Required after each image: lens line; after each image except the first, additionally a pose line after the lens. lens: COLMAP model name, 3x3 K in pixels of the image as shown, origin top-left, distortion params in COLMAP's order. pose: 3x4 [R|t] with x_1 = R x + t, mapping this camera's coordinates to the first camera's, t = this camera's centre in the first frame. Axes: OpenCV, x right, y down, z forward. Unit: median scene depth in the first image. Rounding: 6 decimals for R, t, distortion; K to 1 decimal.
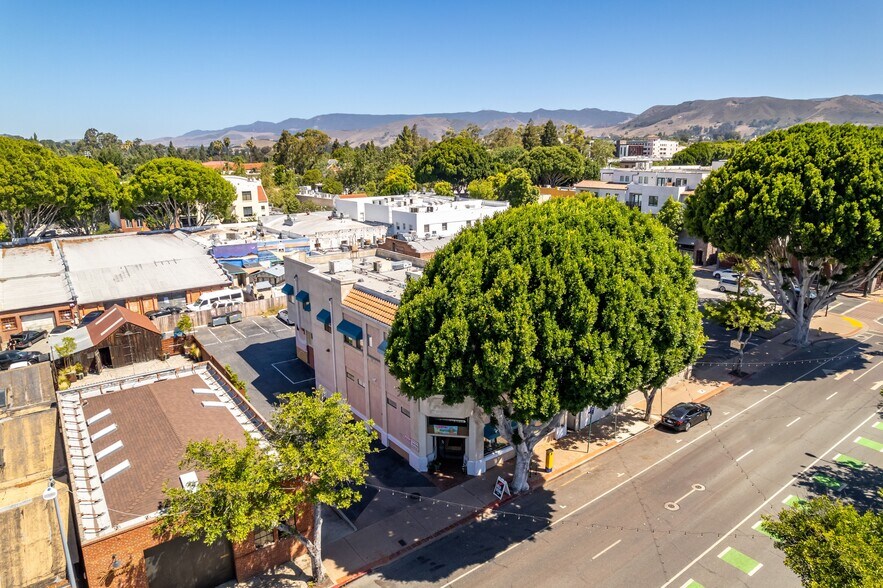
lens RADIAL K [[564.2, 0, 443.0], [0, 564.2, 288.7], [0, 0, 1]] dist [-0.075940, 0.071839]
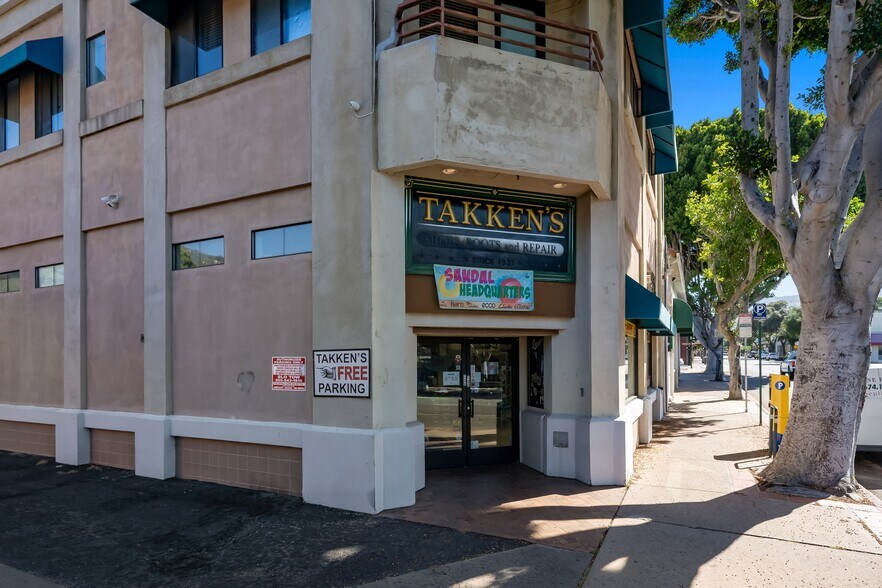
lens RADIAL K [[482.2, 0, 470.7], [0, 482.2, 357.4], [0, 0, 1]] dist [0.000591, 0.000862]
pose [[0.882110, 0.005095, 0.471016, -0.072040], [0.107988, 0.971122, -0.212744, 0.251531], [-0.458499, 0.238528, 0.856086, 0.667036]]
